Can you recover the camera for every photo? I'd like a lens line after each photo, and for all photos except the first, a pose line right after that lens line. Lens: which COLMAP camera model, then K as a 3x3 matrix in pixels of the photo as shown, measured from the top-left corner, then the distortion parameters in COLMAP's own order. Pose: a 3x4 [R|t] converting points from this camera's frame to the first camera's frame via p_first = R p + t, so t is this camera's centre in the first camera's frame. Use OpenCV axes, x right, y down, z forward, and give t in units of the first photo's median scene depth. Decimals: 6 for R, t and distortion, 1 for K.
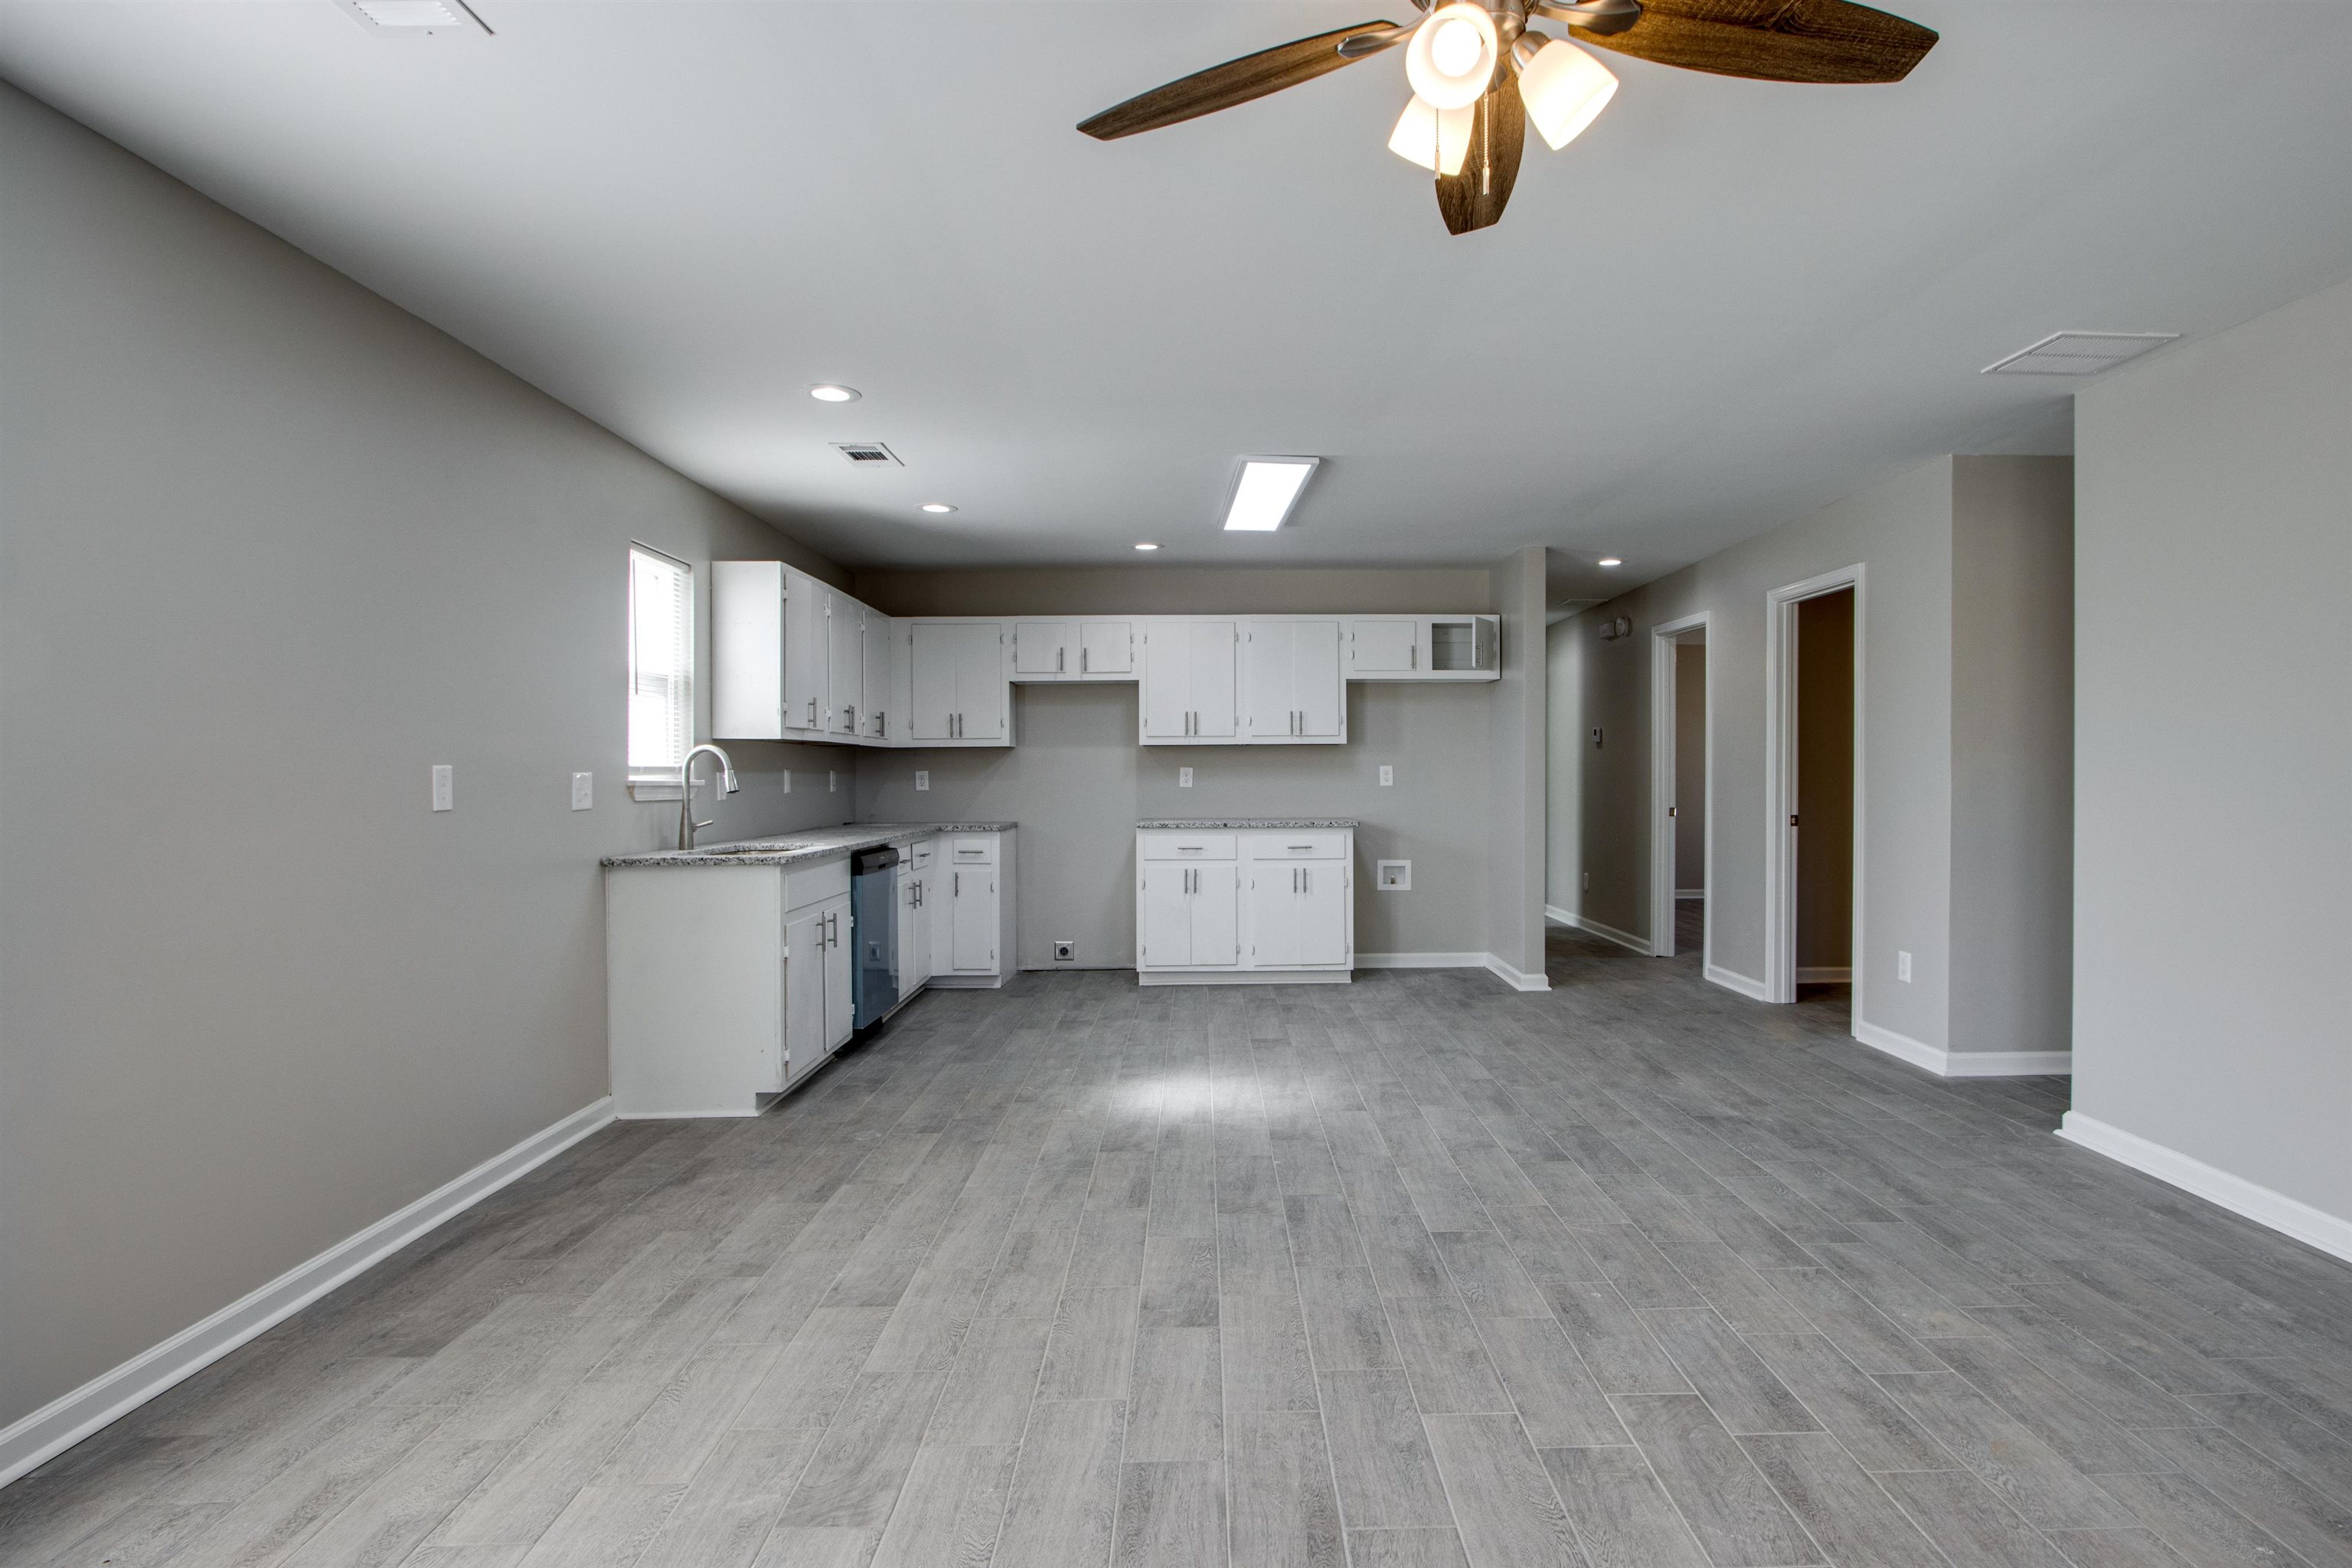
lens RADIAL K [[1152.0, 0, 1172.3], [0, 1152.0, 782.1], [0, 0, 1]] dist [-0.000893, 0.000059]
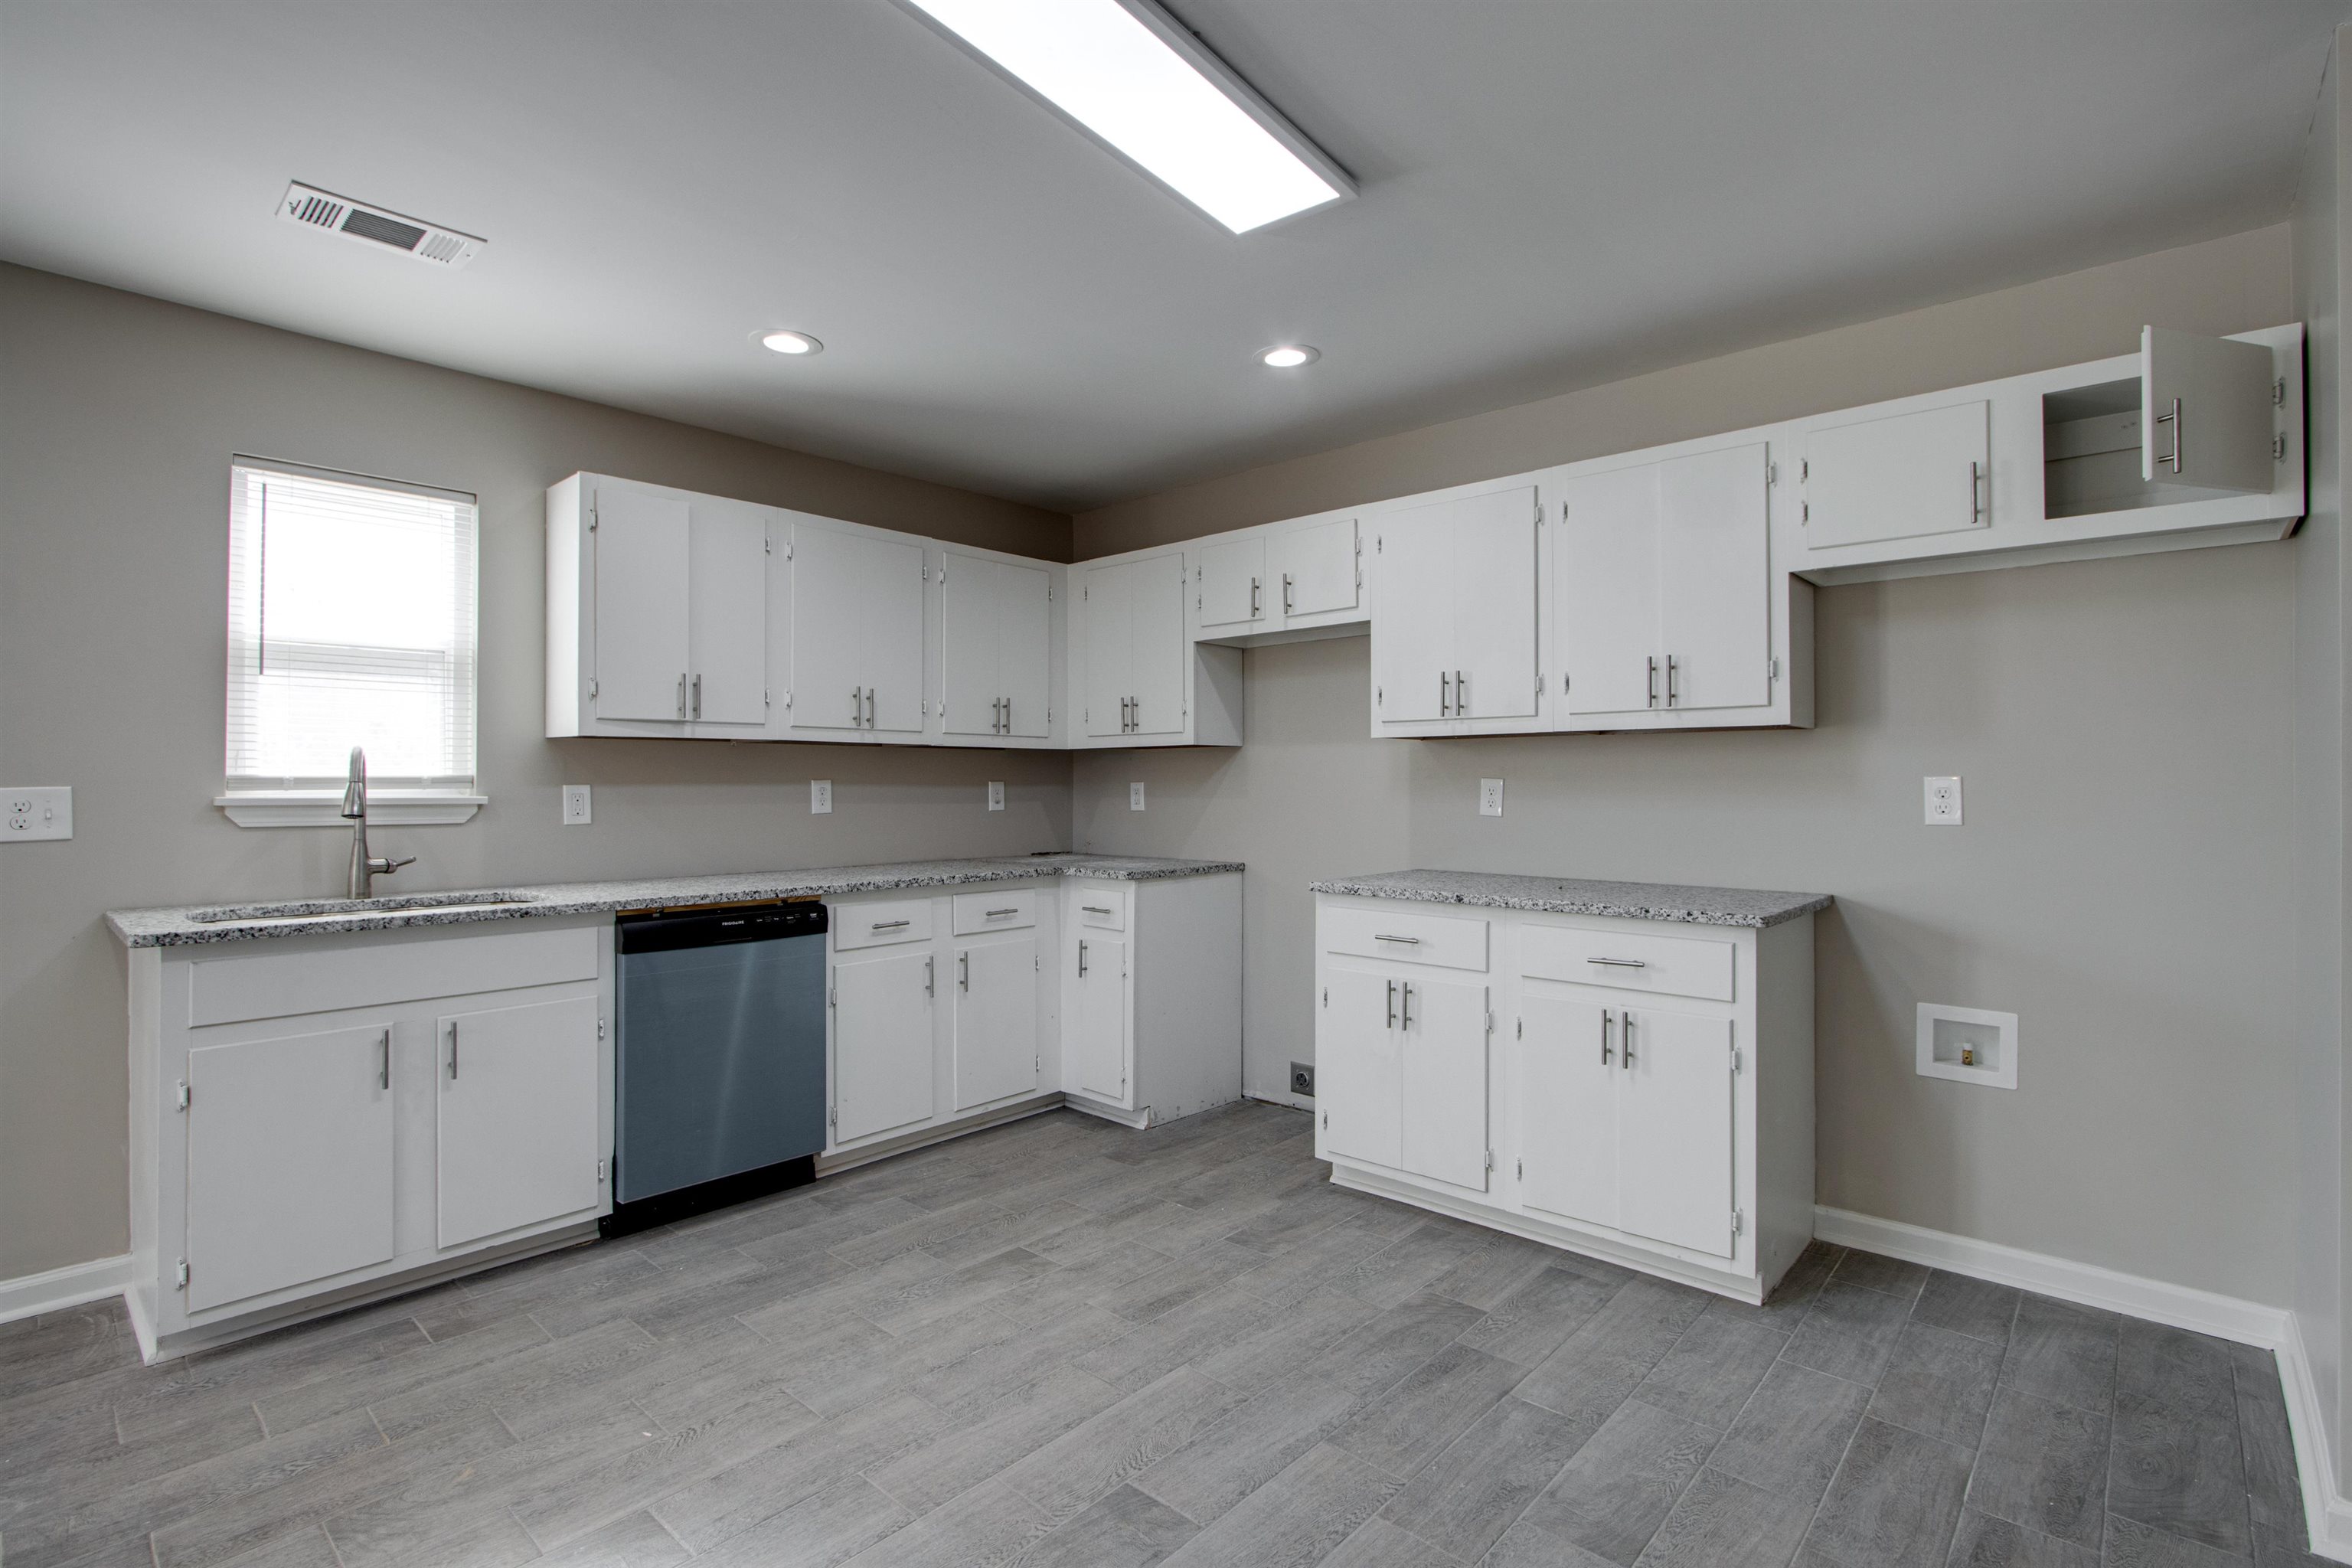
lens RADIAL K [[1083.3, 0, 1176.8], [0, 1083.3, 770.1], [0, 0, 1]] dist [0.003862, 0.000185]
pose [[0.753943, -0.003485, -0.656931, 0.254652], [-0.008351, 0.999854, -0.014887, -0.008557], [0.656887, 0.016710, 0.753804, 0.573572]]
